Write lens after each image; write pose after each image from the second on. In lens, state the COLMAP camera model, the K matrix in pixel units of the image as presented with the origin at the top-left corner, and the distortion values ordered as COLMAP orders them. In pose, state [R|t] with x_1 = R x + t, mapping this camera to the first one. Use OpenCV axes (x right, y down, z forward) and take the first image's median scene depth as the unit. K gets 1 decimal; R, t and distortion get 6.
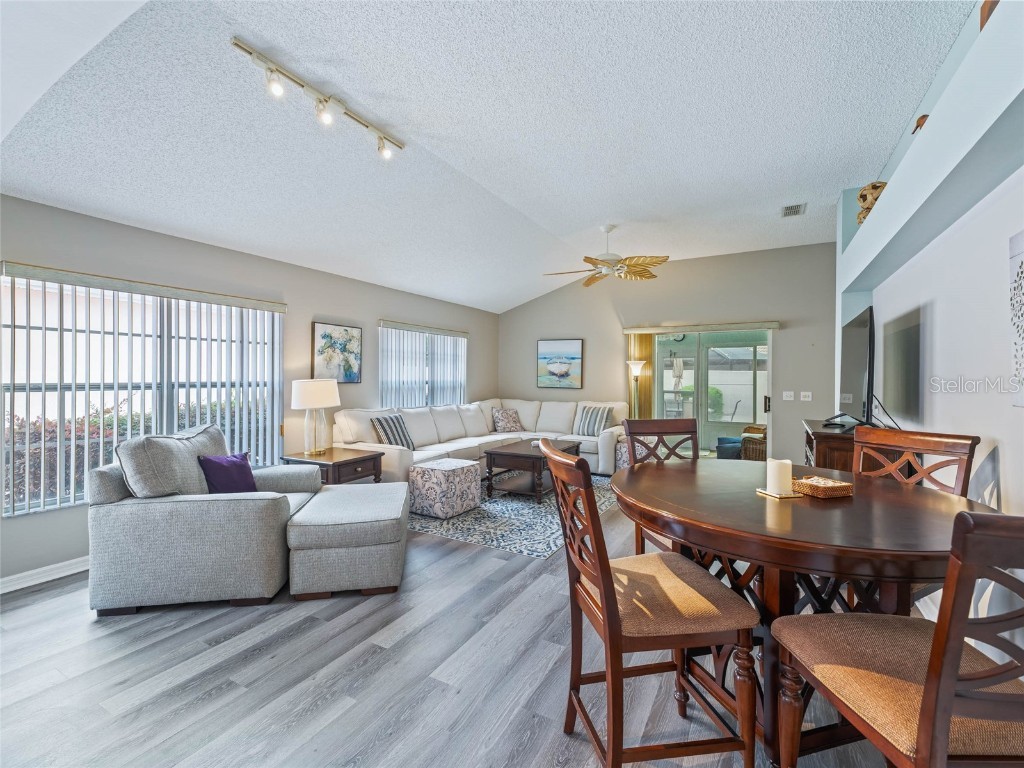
lens RADIAL K [[452.9, 0, 511.7], [0, 452.9, 378.2], [0, 0, 1]] dist [0.013296, 0.000203]
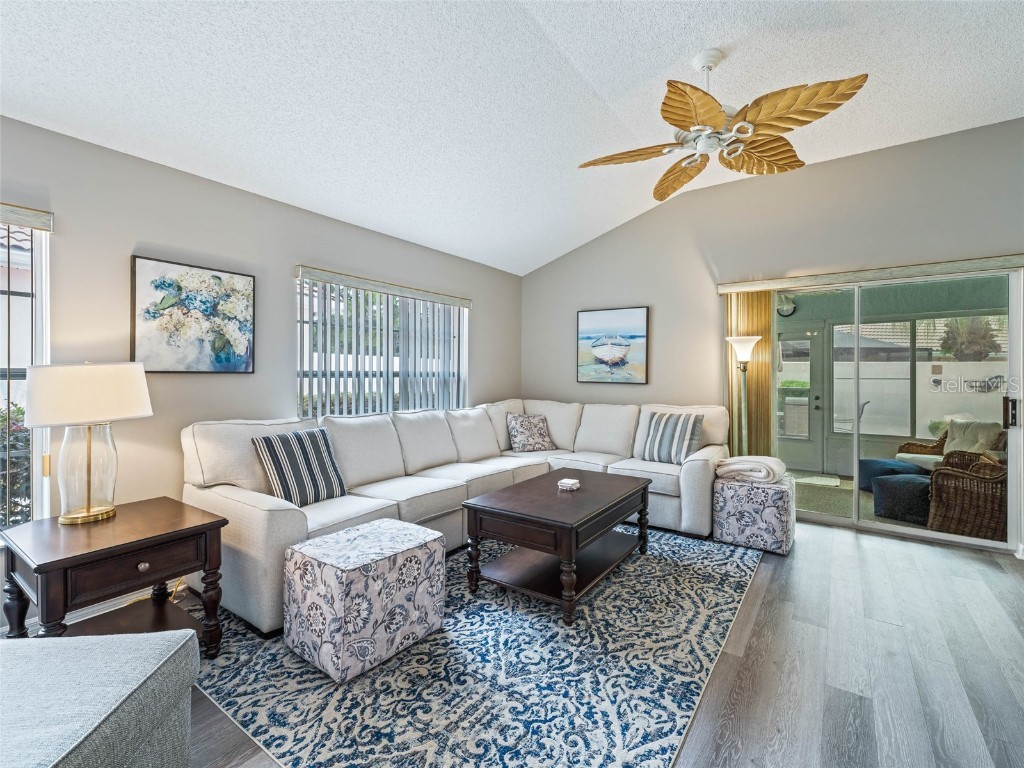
lens RADIAL K [[459.8, 0, 511.6], [0, 459.8, 375.1], [0, 0, 1]] dist [0.008833, -0.000235]
pose [[0.993893, -0.003496, -0.110294, 0.053713], [0.003380, 0.999994, -0.001239, 0.015322], [0.110298, 0.000859, 0.993898, 0.489148]]
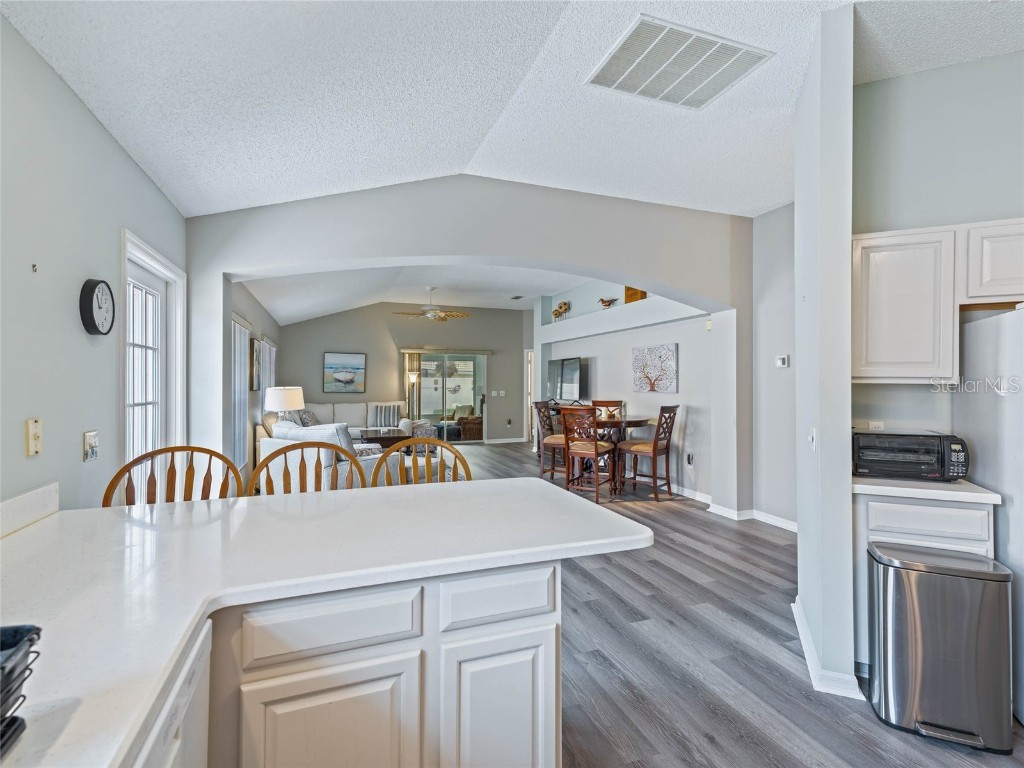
lens RADIAL K [[495.2, 0, 512.0], [0, 495.2, 384.0], [0, 0, 1]] dist [0.019393, -0.000807]
pose [[0.645075, -0.007646, 0.764081, -0.946512], [0.005007, 0.999971, 0.005779, -0.010222], [-0.764103, 0.000098, 0.645095, -0.324900]]
